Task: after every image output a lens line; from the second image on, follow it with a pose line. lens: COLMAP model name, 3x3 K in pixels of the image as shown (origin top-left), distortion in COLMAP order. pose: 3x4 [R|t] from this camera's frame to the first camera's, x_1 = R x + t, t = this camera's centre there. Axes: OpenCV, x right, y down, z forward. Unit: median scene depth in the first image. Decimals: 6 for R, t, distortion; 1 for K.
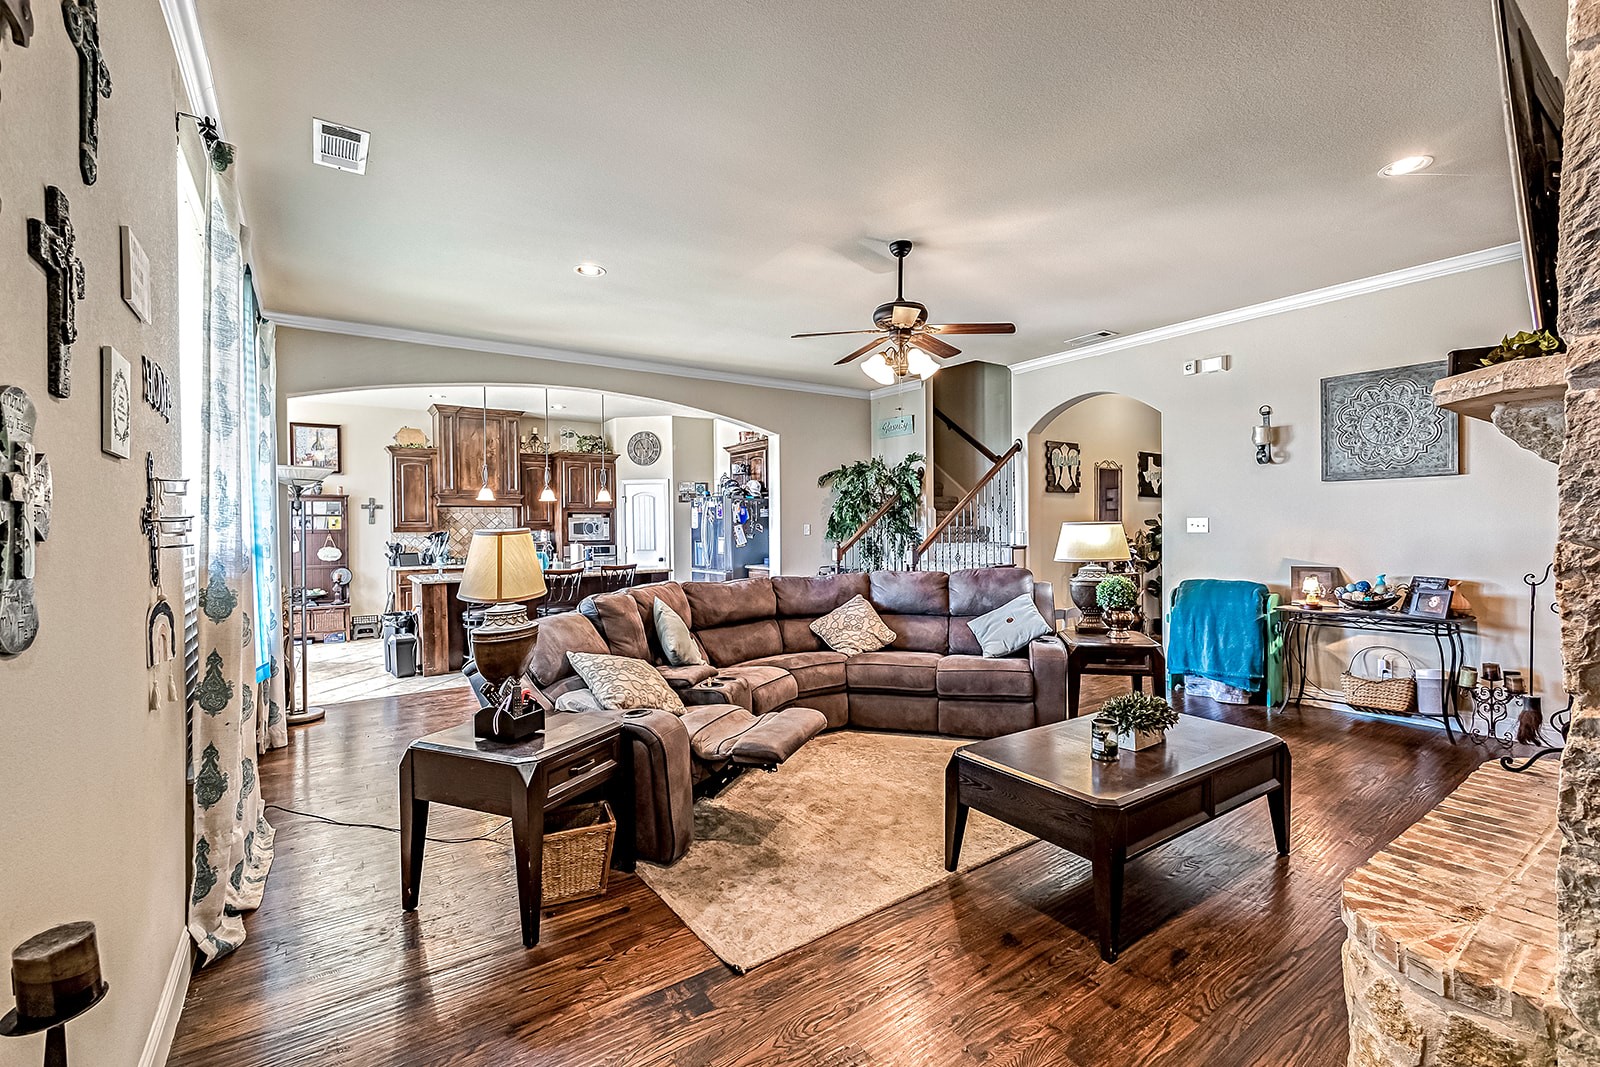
lens RADIAL K [[698.9, 0, 799.0], [0, 698.9, 528.1], [0, 0, 1]] dist [-0.006935, -0.000166]
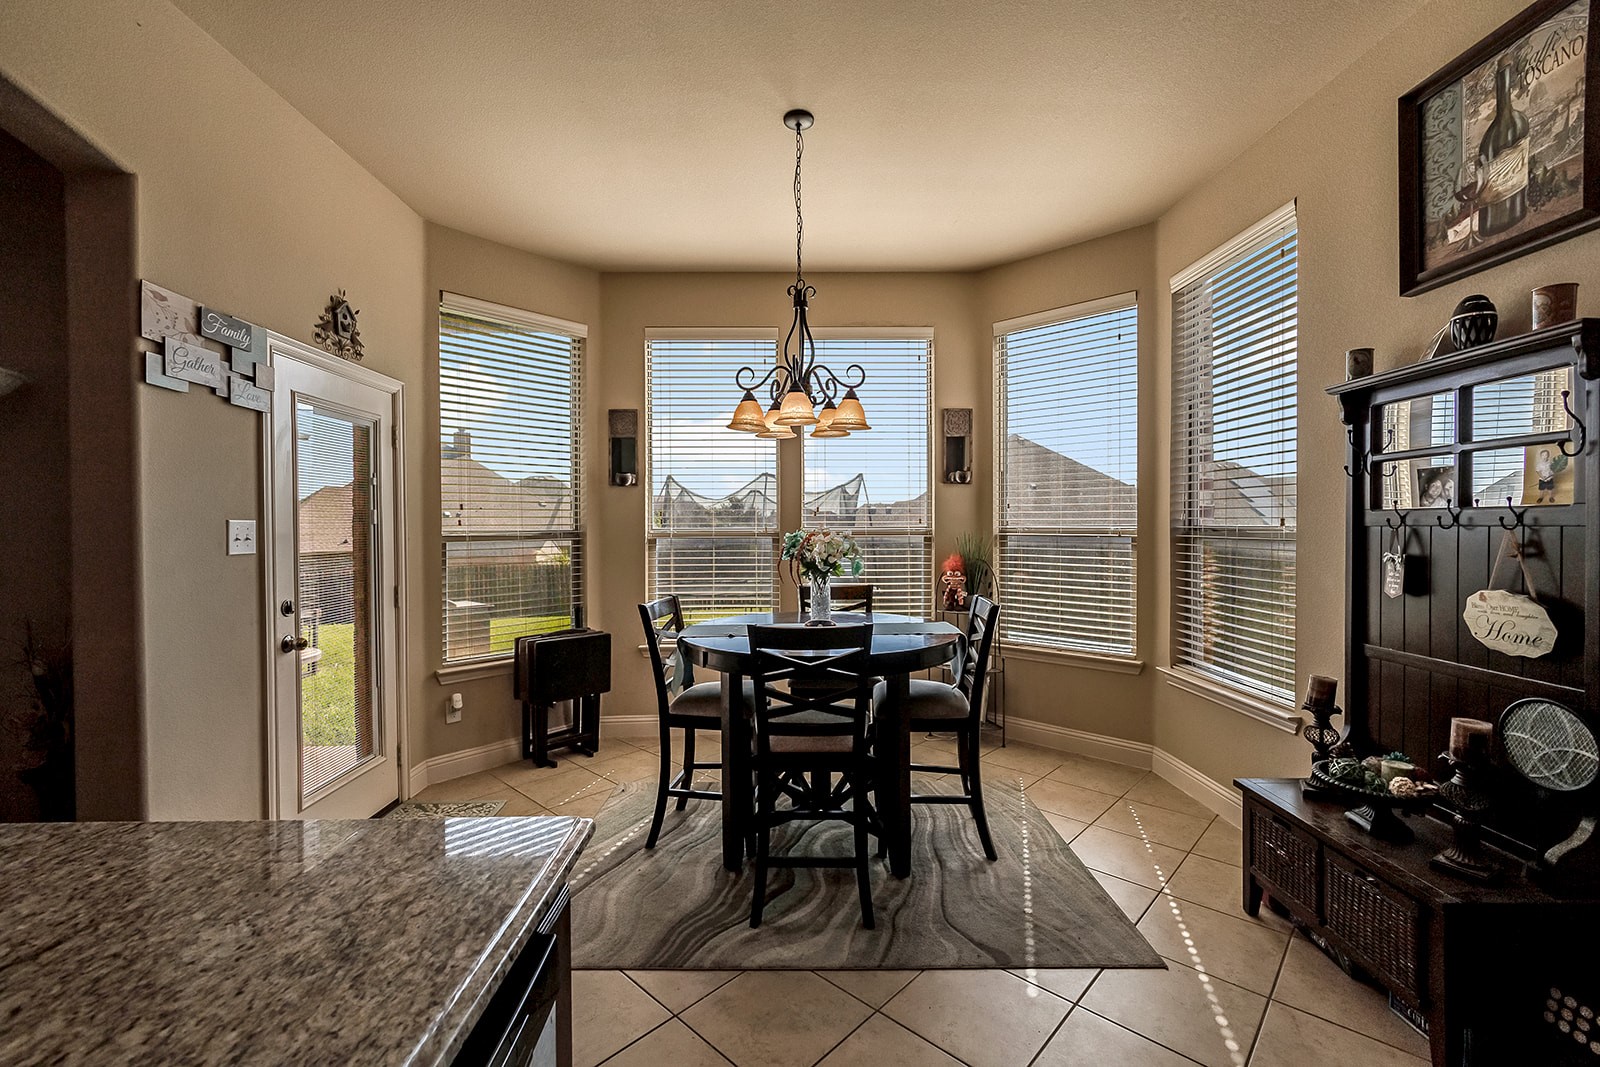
lens RADIAL K [[671.1, 0, 800.5], [0, 671.1, 536.9], [0, 0, 1]] dist [-0.021542, 0.003882]
pose [[-0.555961, 0.026348, -0.830791, -0.379701], [0.007118, 0.999612, 0.026938, 0.004261], [0.831178, 0.009062, -0.555933, 0.911655]]
